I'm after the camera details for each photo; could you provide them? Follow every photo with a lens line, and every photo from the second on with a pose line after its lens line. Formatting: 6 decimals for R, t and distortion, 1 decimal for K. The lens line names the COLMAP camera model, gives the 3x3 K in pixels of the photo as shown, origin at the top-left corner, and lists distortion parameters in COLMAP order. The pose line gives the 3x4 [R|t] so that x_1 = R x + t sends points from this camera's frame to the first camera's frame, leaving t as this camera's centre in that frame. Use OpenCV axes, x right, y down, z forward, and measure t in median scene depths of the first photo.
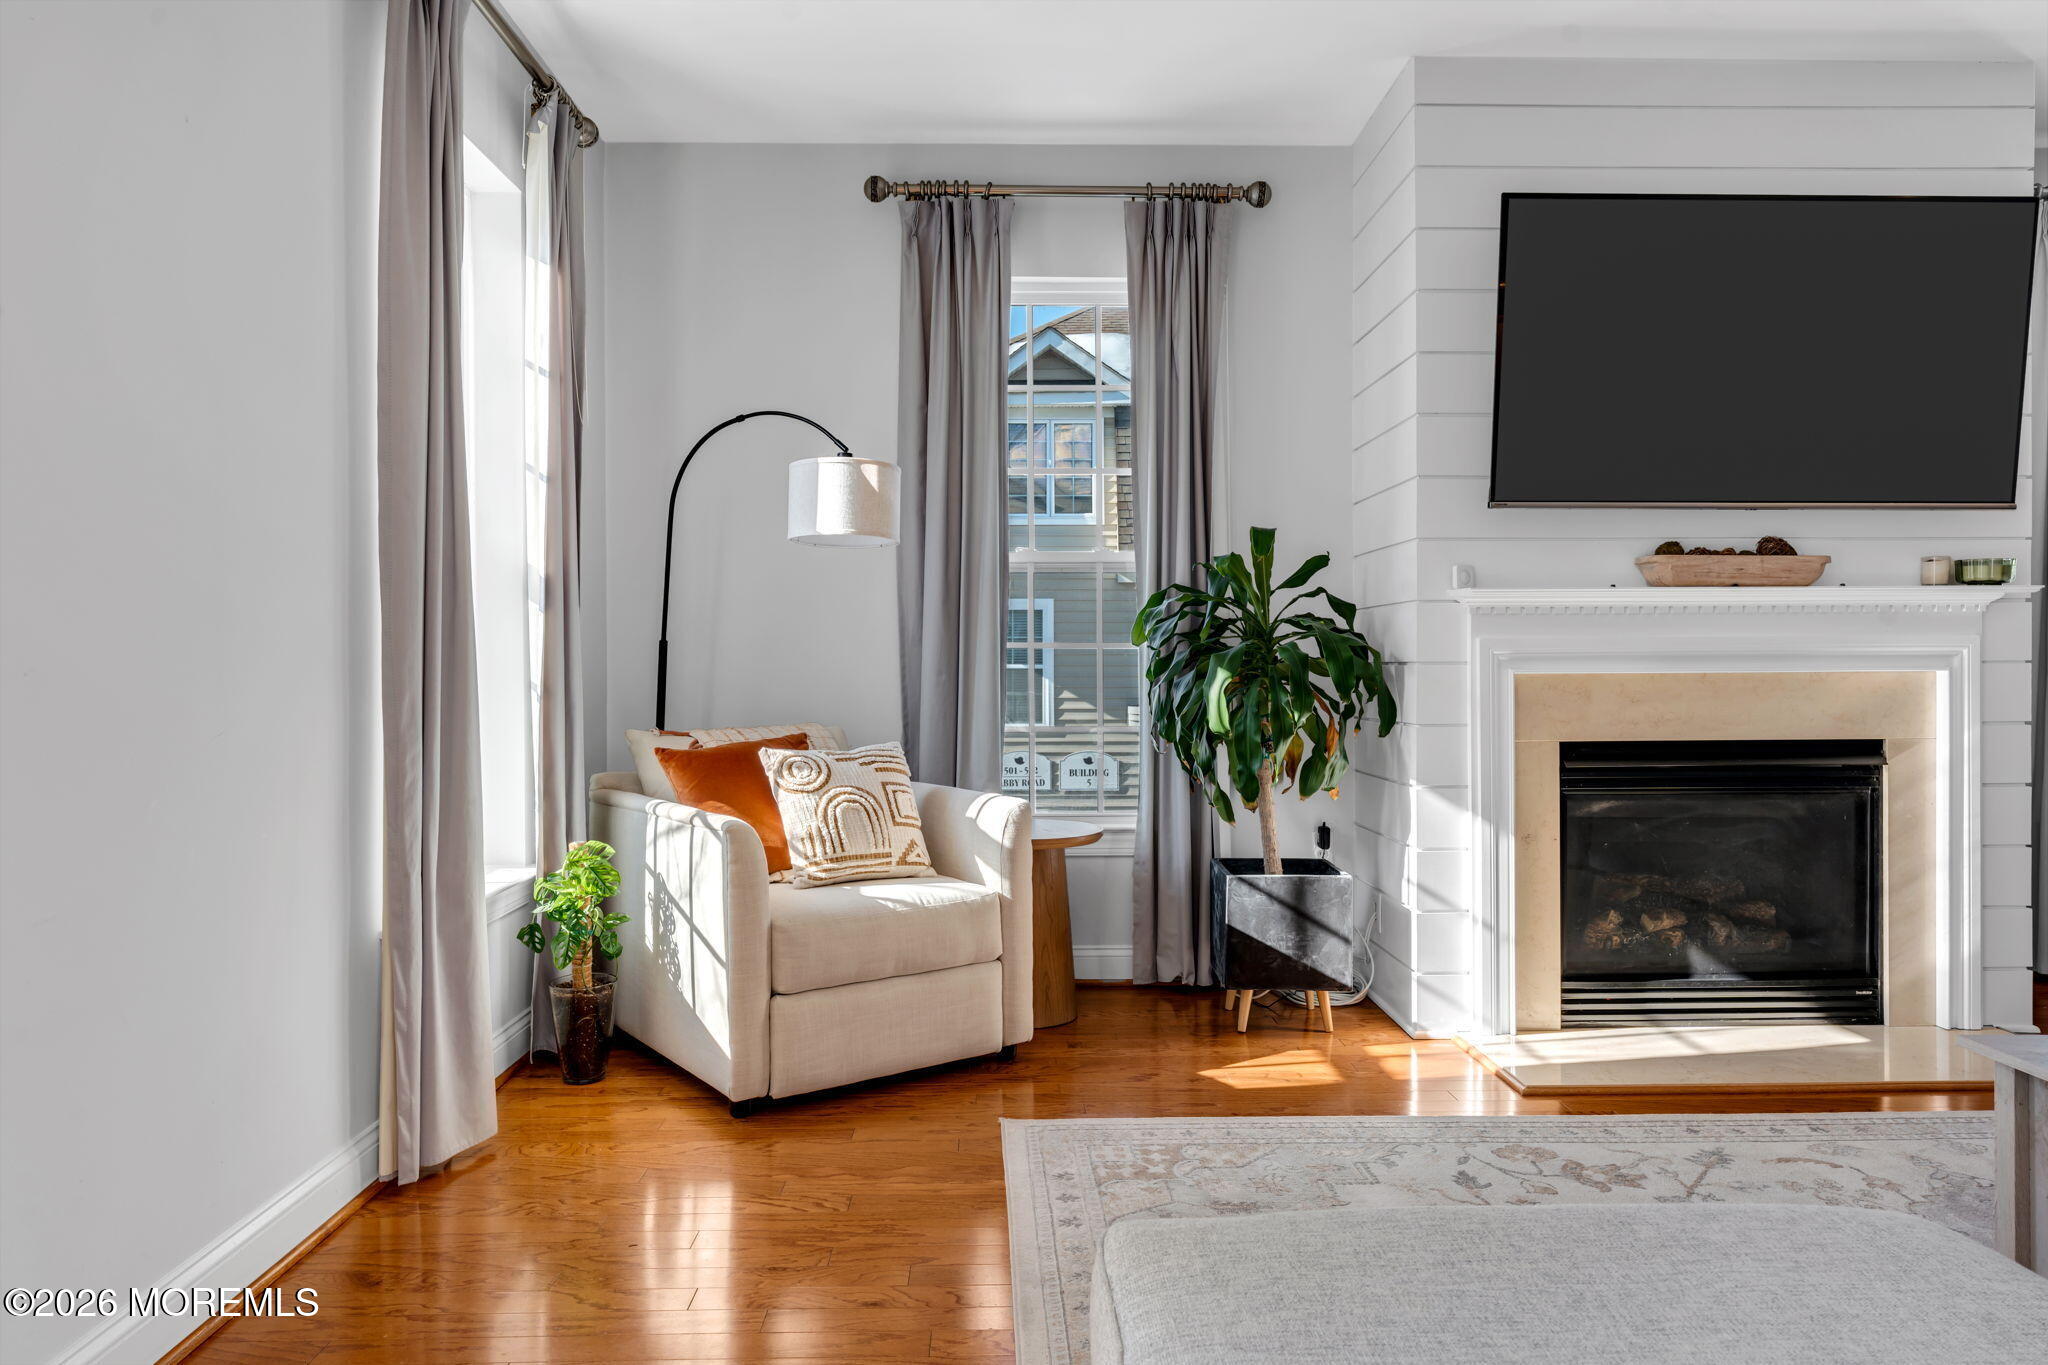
lens RADIAL K [[1335.3, 0, 1019.6], [0, 1335.3, 671.3], [0, 0, 1]] dist [-0.002722, 0.006264]
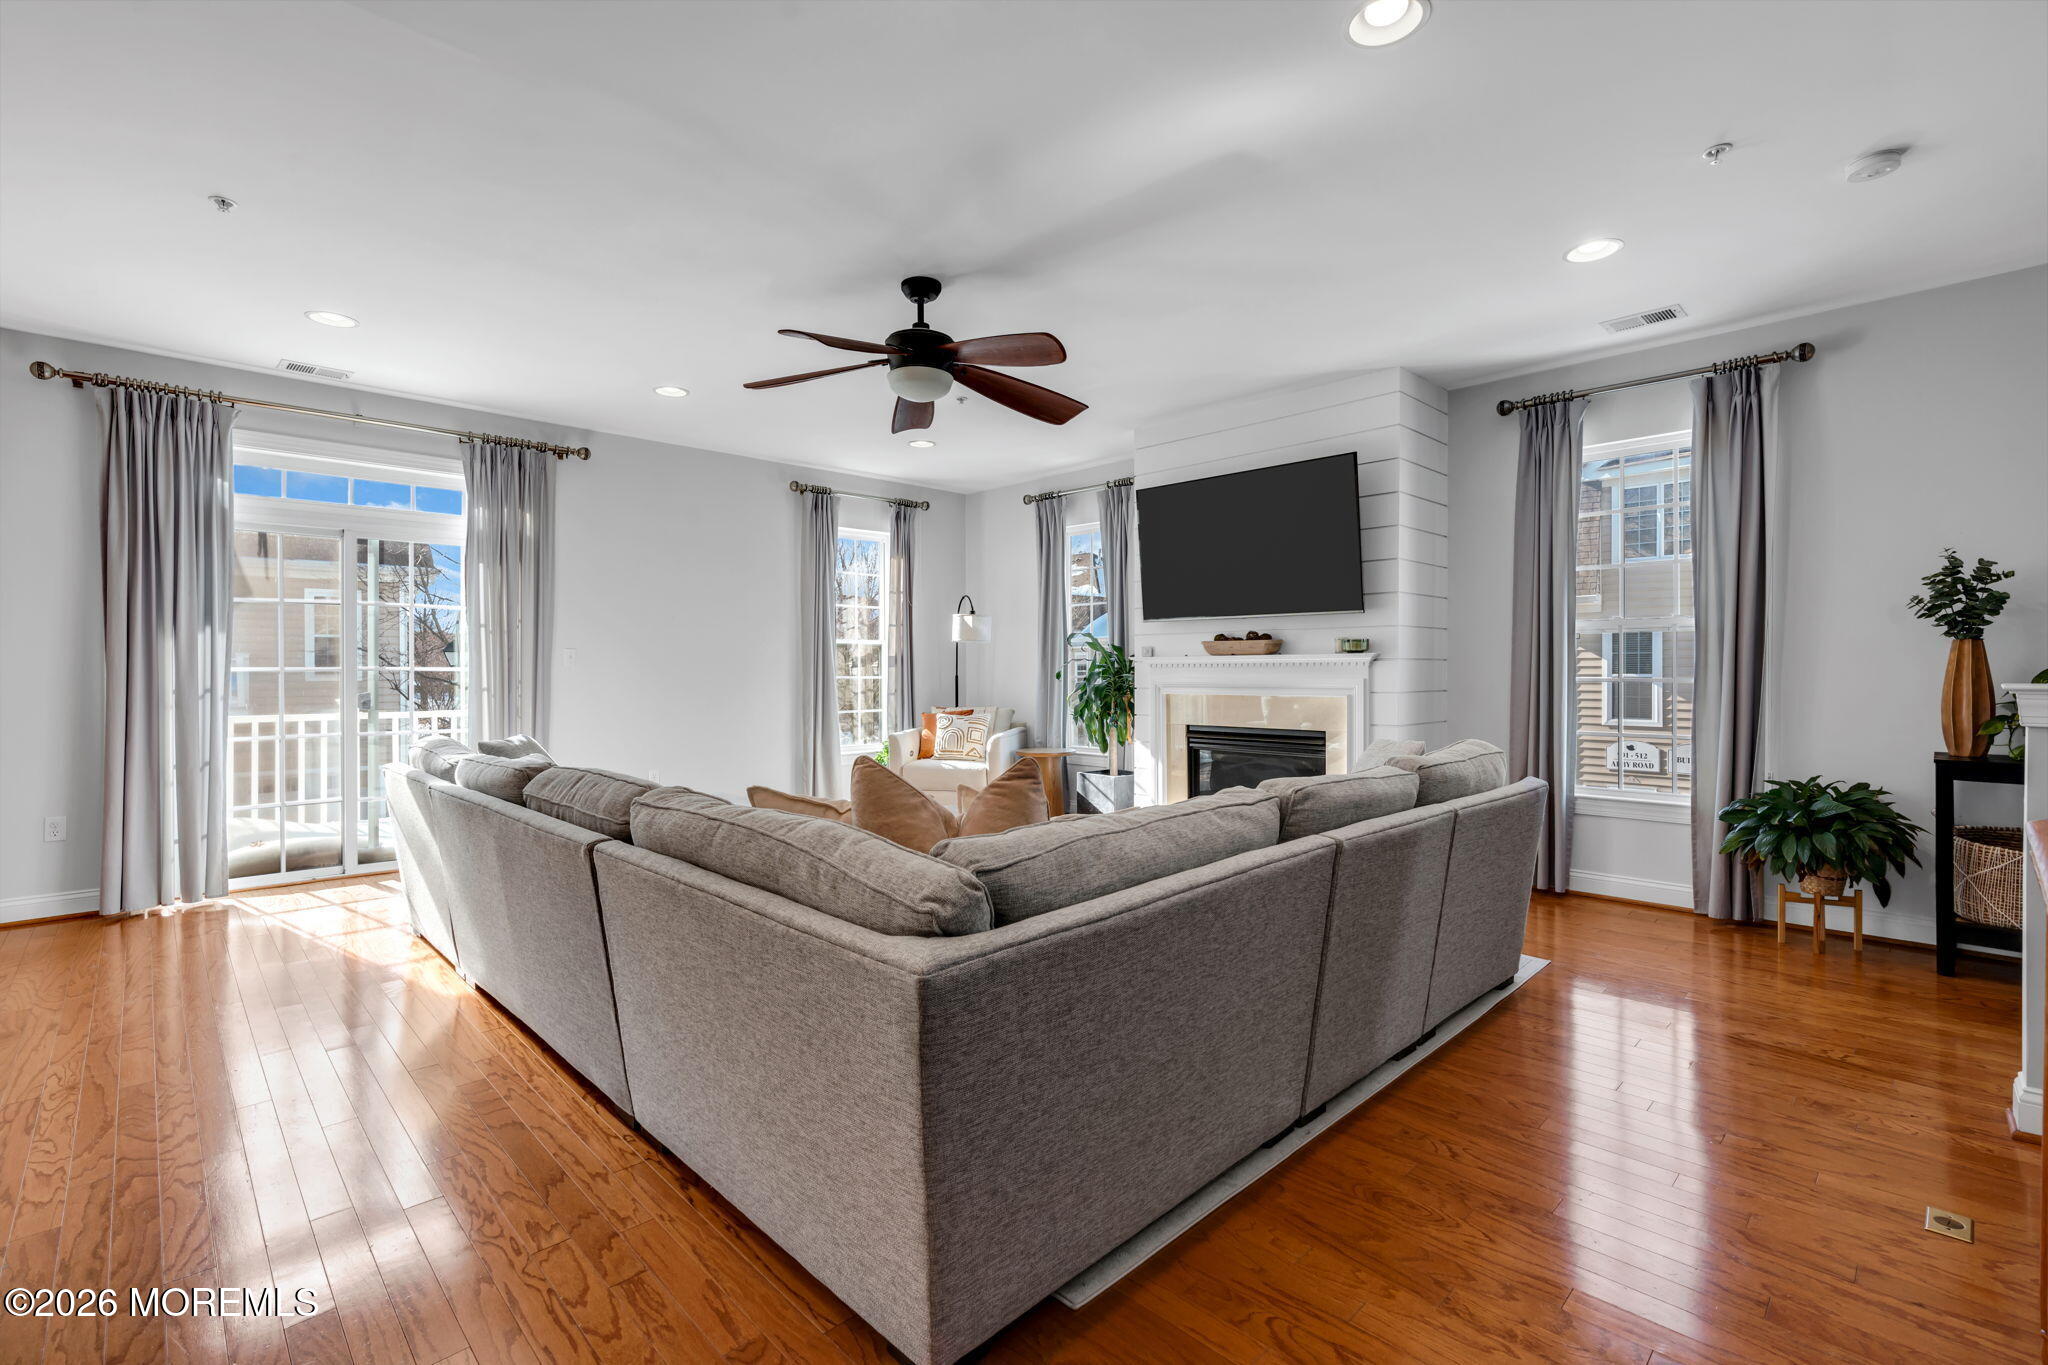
lens RADIAL K [[917.1, 0, 1040.3], [0, 917.1, 678.1], [0, 0, 1]] dist [-0.009009, 0.003575]
pose [[0.694775, 0.008495, -0.719177, 1.330986], [-0.003969, 0.999960, 0.007978, -0.036051], [0.719216, -0.002689, 0.694781, -0.232528]]
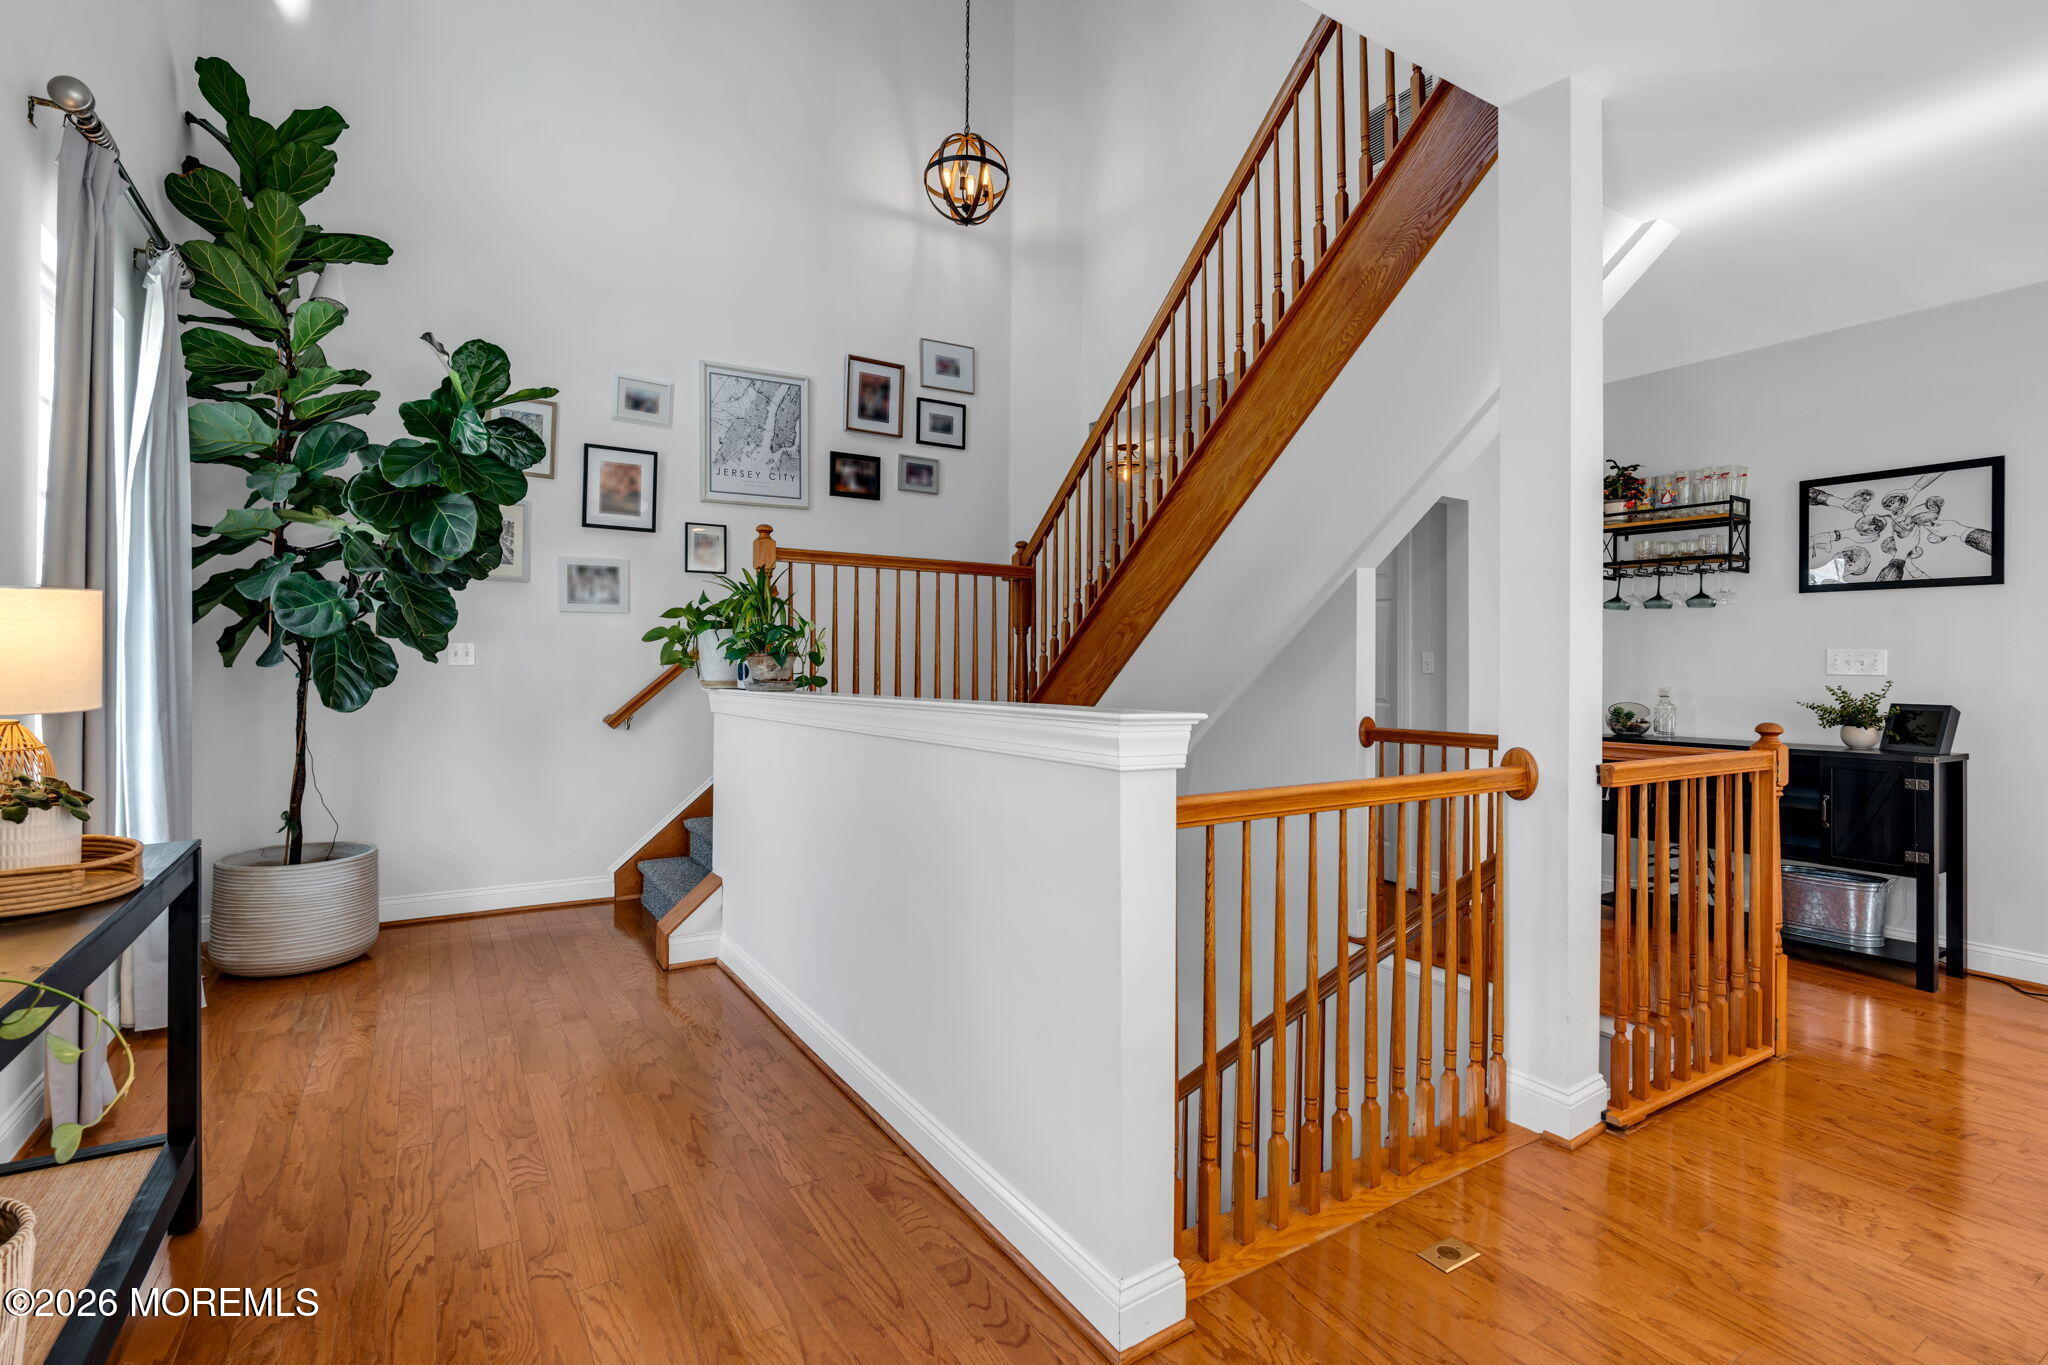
lens RADIAL K [[957.5, 0, 1020.4], [0, 957.5, 655.6], [0, 0, 1]] dist [-0.003885, -0.000298]
pose [[-0.514075, 0.011897, 0.857663, 0.985137], [0.001019, 0.999912, -0.013259, -0.051217], [-0.857745, -0.005942, -0.514041, 0.965854]]
